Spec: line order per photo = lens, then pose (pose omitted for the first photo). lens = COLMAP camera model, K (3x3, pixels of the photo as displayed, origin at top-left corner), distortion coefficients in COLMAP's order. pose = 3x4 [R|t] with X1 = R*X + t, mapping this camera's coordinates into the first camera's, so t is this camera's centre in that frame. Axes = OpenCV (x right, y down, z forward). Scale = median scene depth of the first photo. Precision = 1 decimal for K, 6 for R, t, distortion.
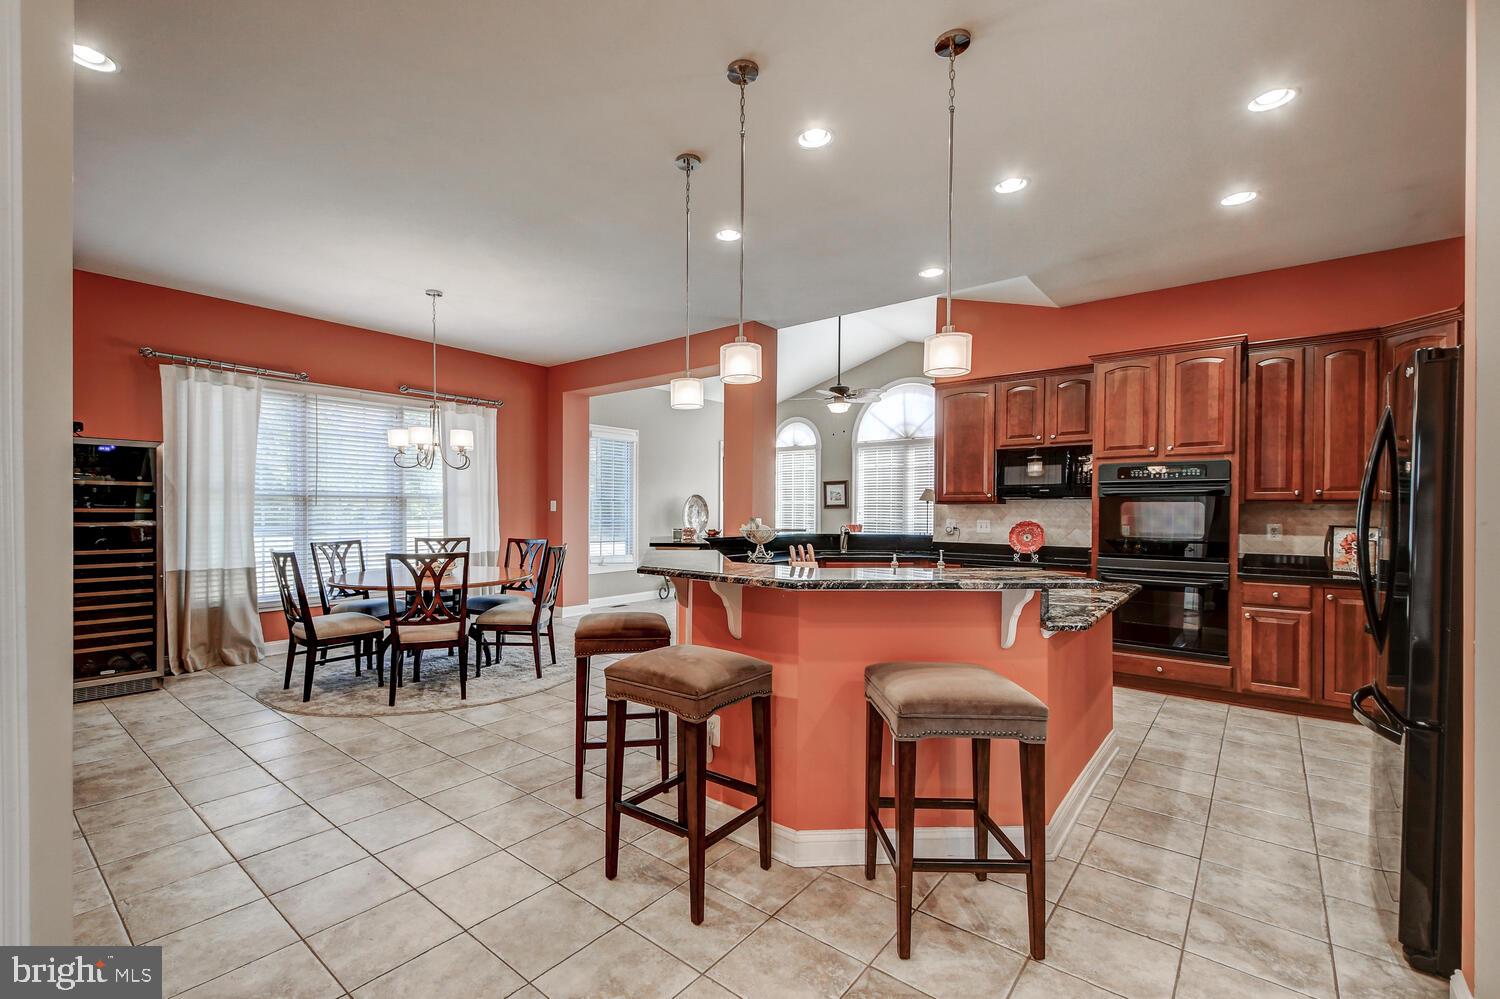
lens RADIAL K [[657.7, 0, 717.2], [0, 657.7, 510.1], [0, 0, 1]] dist [0.012250, -0.001635]
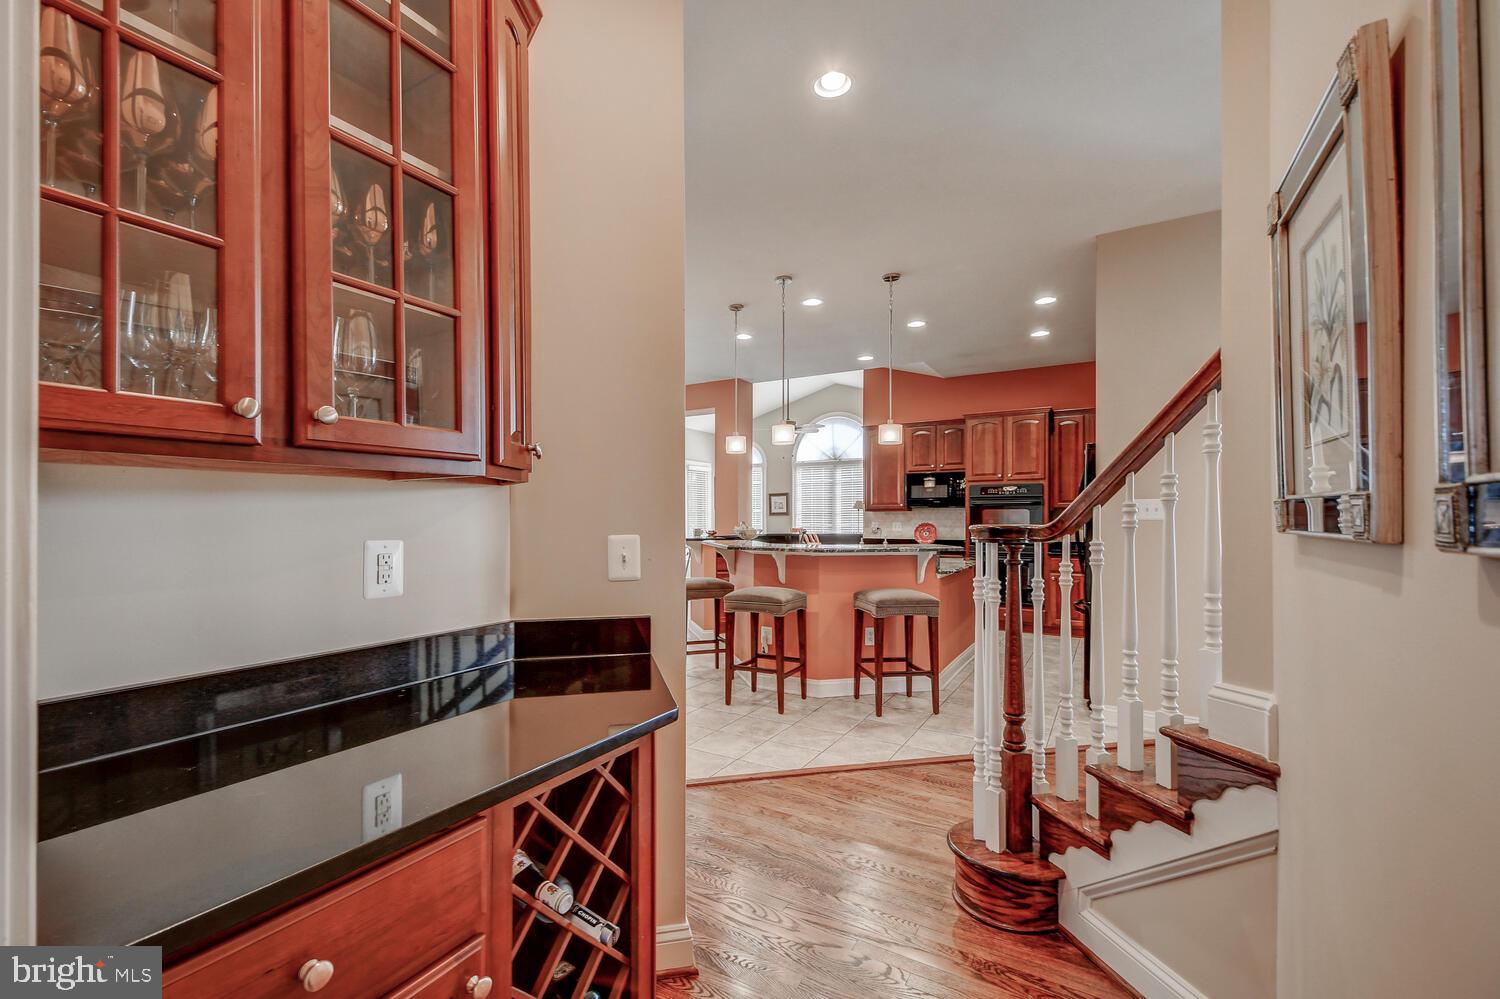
lens RADIAL K [[657.7, 0, 735.8], [0, 657.7, 511.3], [0, 0, 1]] dist [0.012250, -0.001635]
pose [[0.986264, -0.002855, 0.165154, -0.219837], [0.004688, 0.999932, -0.010708, 0.005749], [-0.165112, 0.011335, 0.986210, -0.437973]]
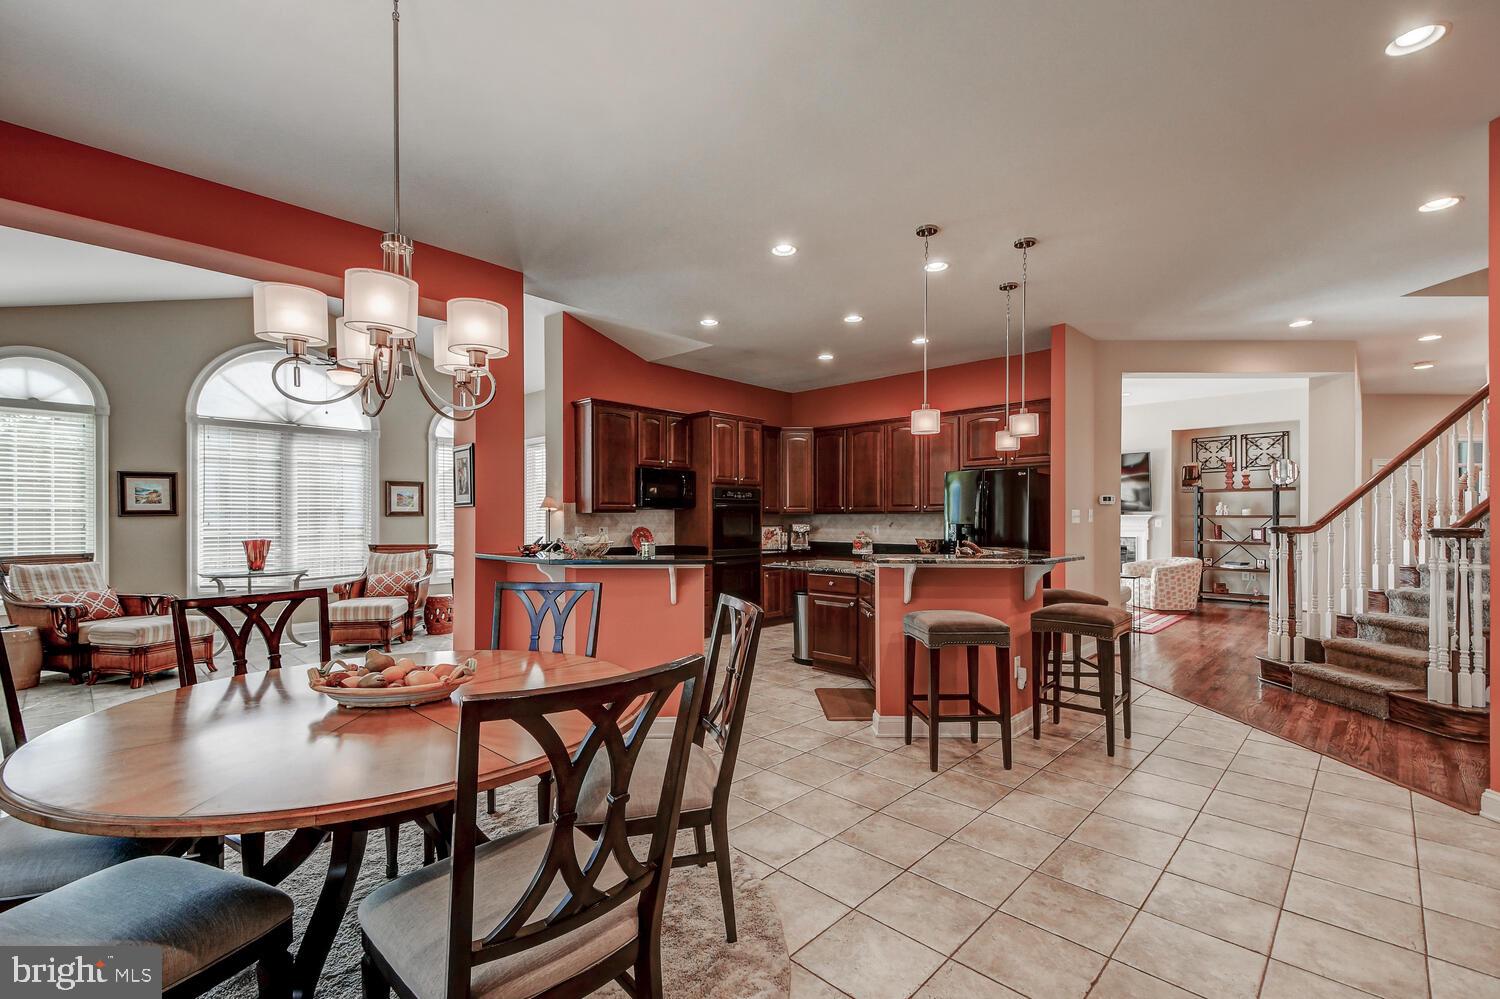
lens RADIAL K [[657.7, 0, 742.1], [0, 657.7, 514.2], [0, 0, 1]] dist [0.012250, -0.001635]
pose [[0.064055, 0.003533, 0.997940, -0.855629], [0.001703, 0.999992, -0.003650, -0.003009], [-0.997945, 0.001933, 0.064049, 0.855122]]
